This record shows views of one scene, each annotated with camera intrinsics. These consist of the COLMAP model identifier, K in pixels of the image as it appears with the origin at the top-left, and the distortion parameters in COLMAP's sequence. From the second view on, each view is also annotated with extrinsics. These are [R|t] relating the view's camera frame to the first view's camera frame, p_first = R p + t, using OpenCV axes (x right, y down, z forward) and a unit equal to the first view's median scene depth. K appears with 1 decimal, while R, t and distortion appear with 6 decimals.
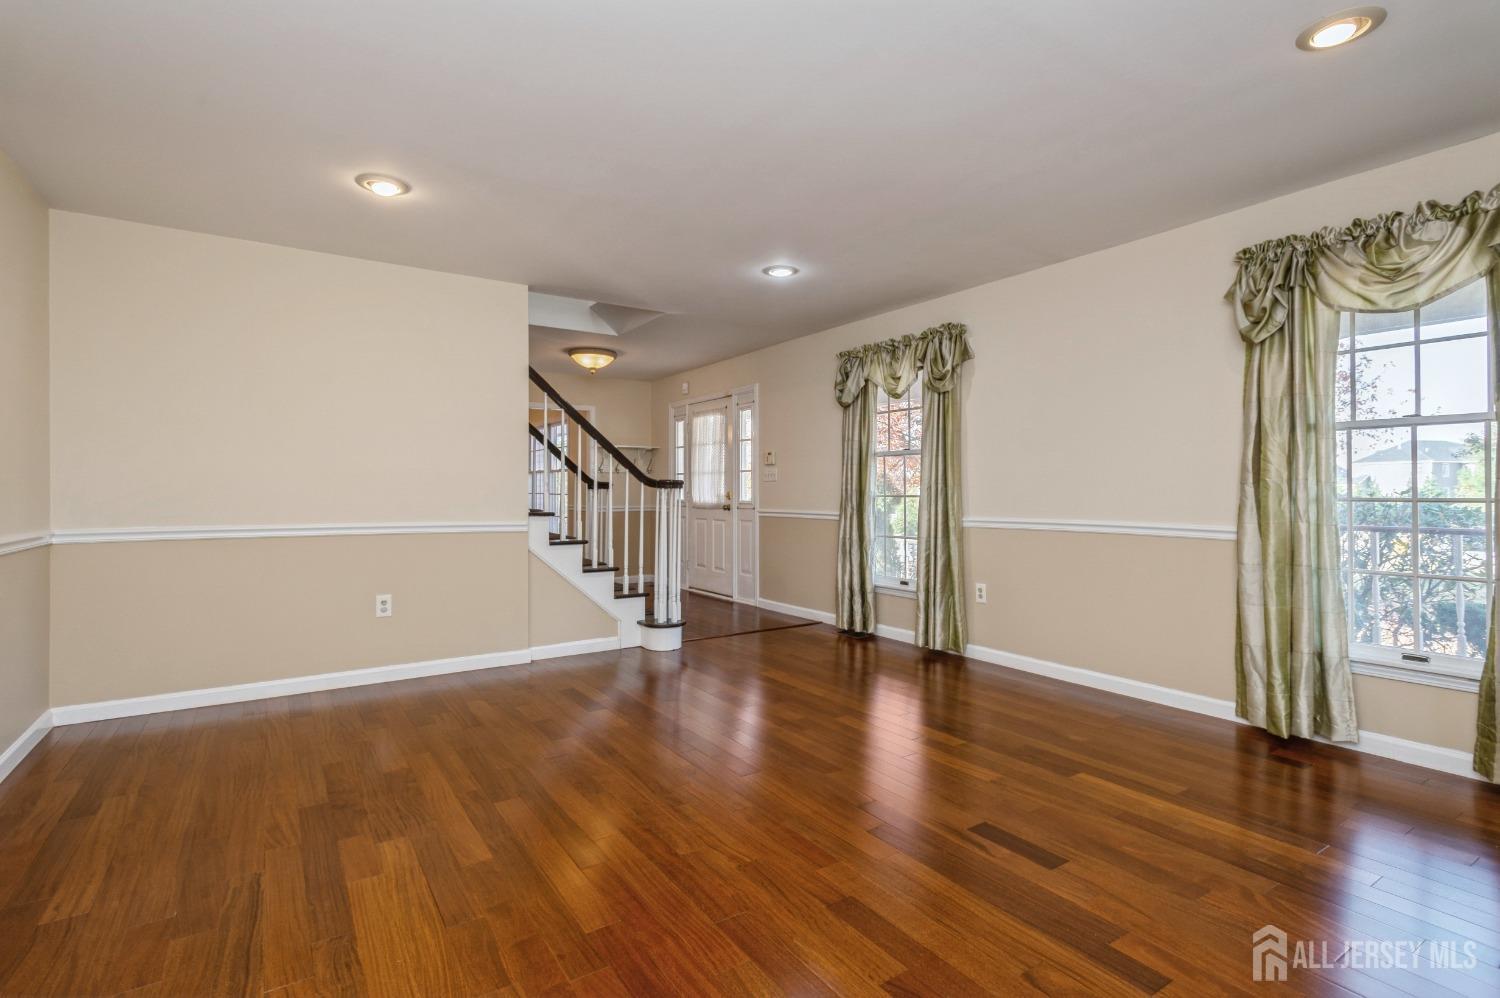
lens RADIAL K [[718.2, 0, 745.2], [0, 718.2, 483.8], [0, 0, 1]] dist [0.016706, -0.000028]
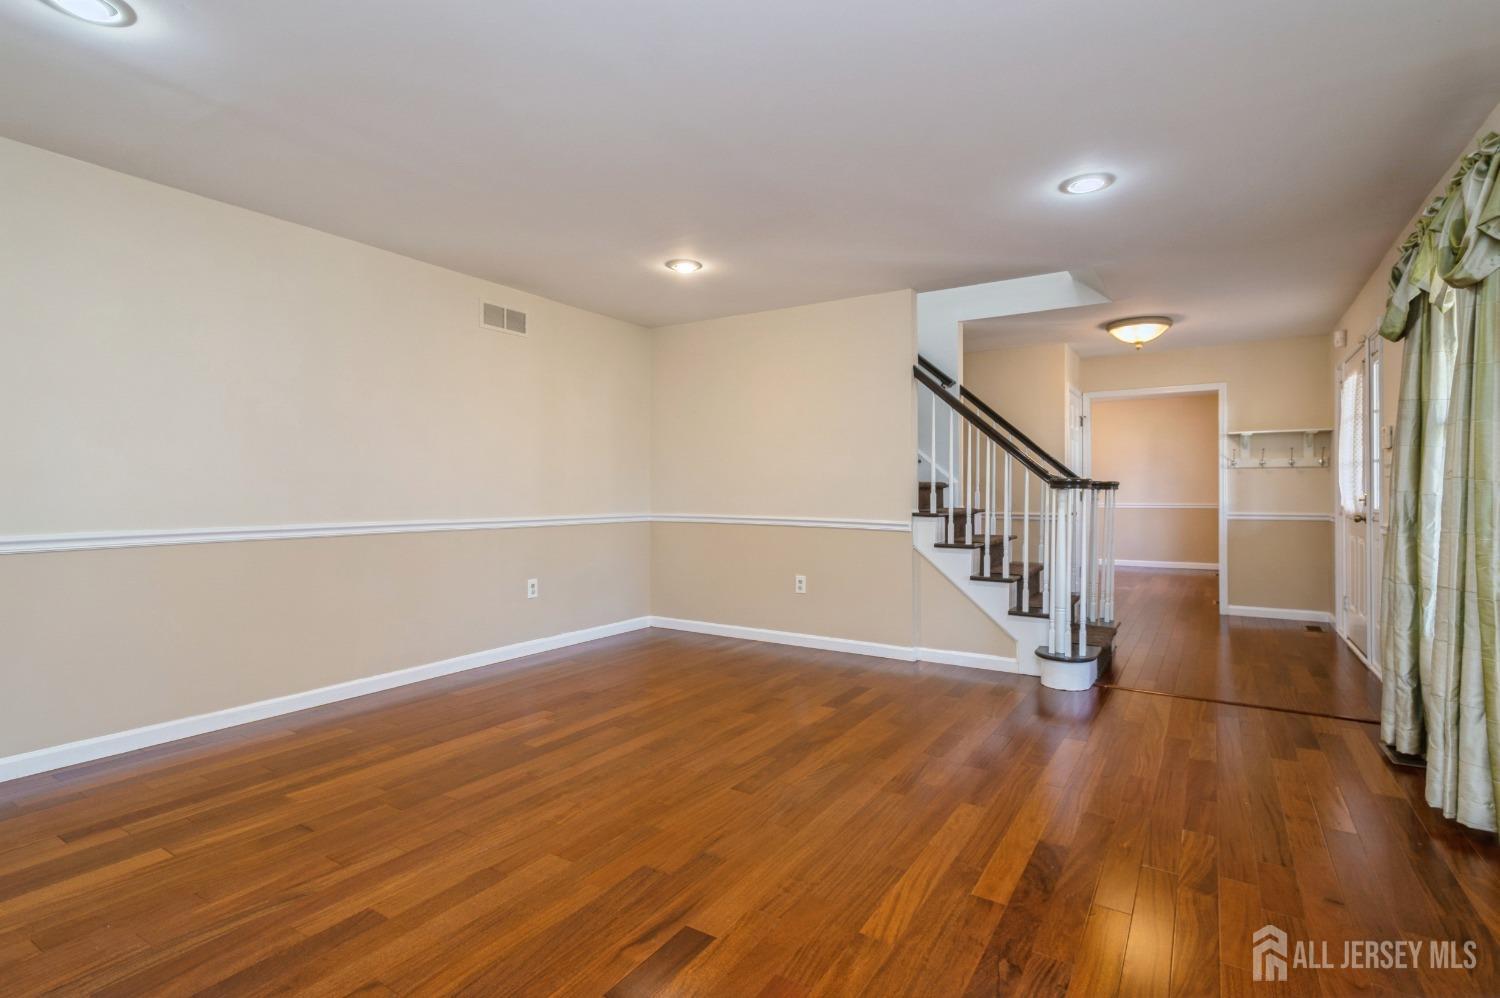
lens RADIAL K [[718.2, 0, 748.6], [0, 718.2, 511.5], [0, 0, 1]] dist [0.016706, -0.000028]
pose [[0.411552, 0.029398, -0.910912, 0.553428], [0.005715, 0.999377, 0.034835, 0.001580], [0.911369, -0.019542, 0.411127, 0.401260]]
